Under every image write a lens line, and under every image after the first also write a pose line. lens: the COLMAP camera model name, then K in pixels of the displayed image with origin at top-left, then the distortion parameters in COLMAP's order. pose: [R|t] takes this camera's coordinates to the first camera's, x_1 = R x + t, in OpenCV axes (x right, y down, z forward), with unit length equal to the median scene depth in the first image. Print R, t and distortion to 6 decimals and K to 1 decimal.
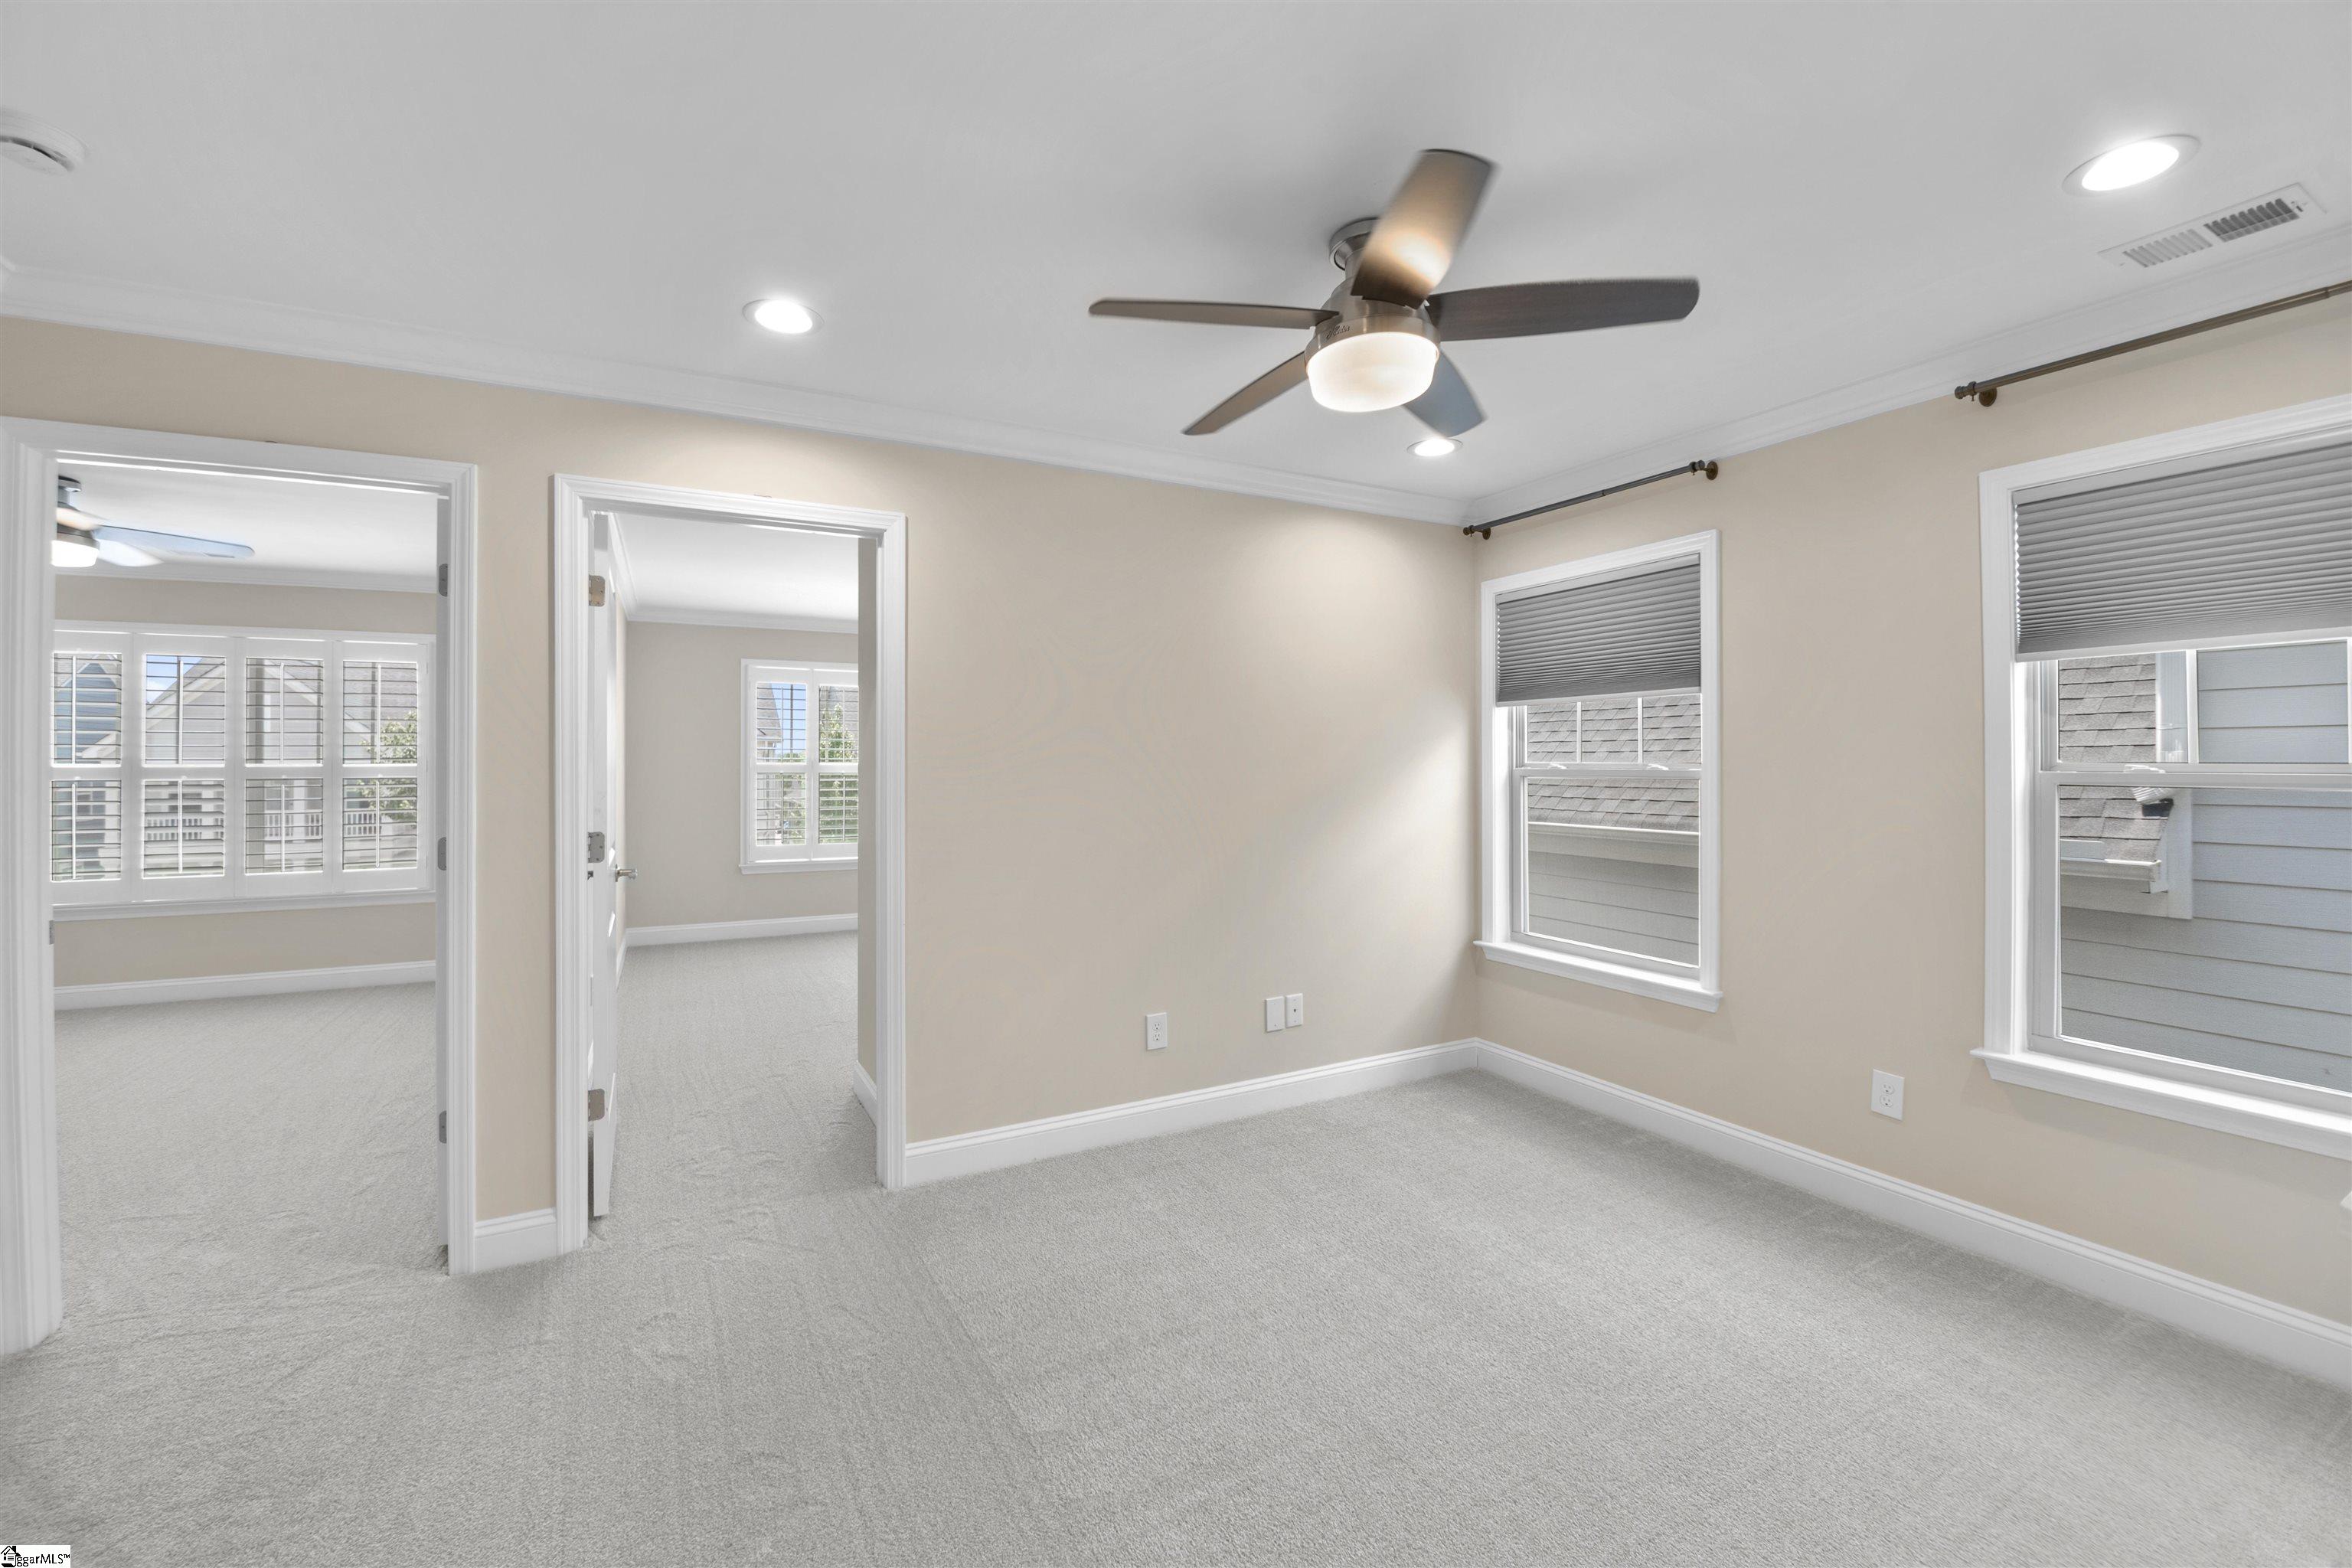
lens RADIAL K [[925.4, 0, 1182.3], [0, 925.4, 763.9], [0, 0, 1]] dist [-0.017732, -0.002985]
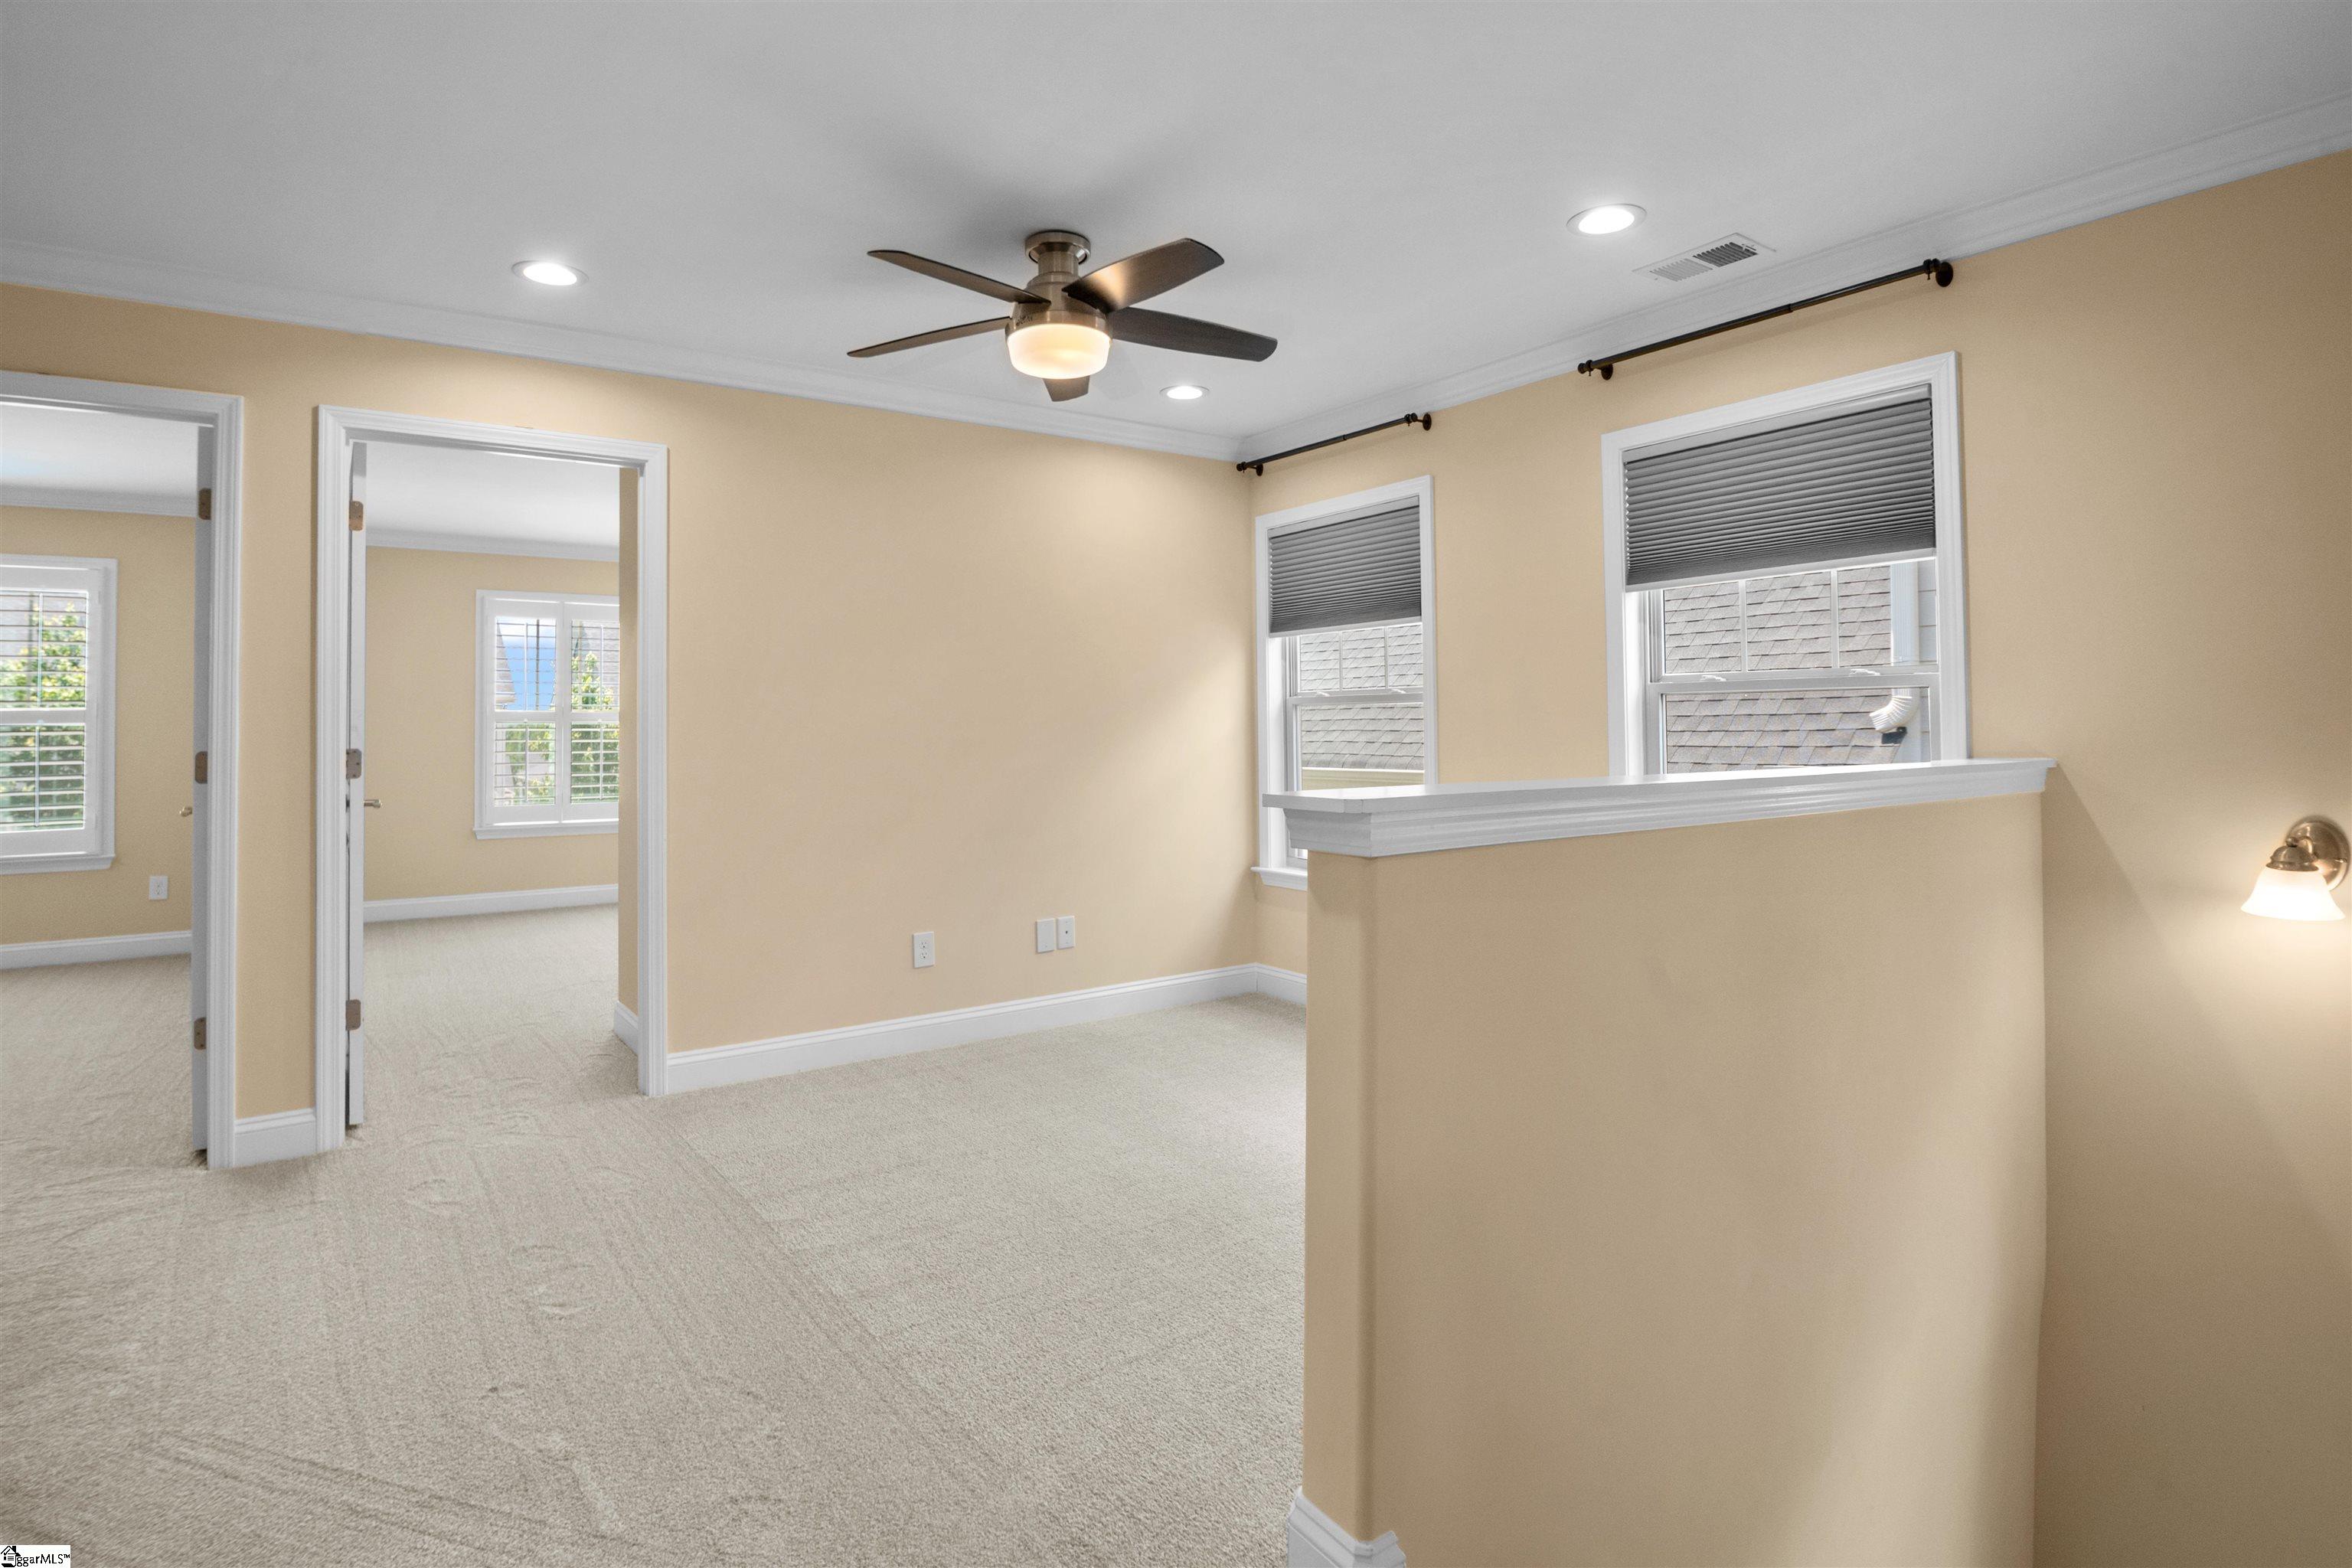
lens RADIAL K [[1141.1, 0, 1189.4], [0, 1141.1, 713.9], [0, 0, 1]] dist [-0.023999, -0.003242]
pose [[0.991627, -0.005264, 0.129029, 0.120417], [0.007076, 0.999883, -0.013588, 0.054936], [-0.128943, 0.014387, 0.991548, -0.347709]]
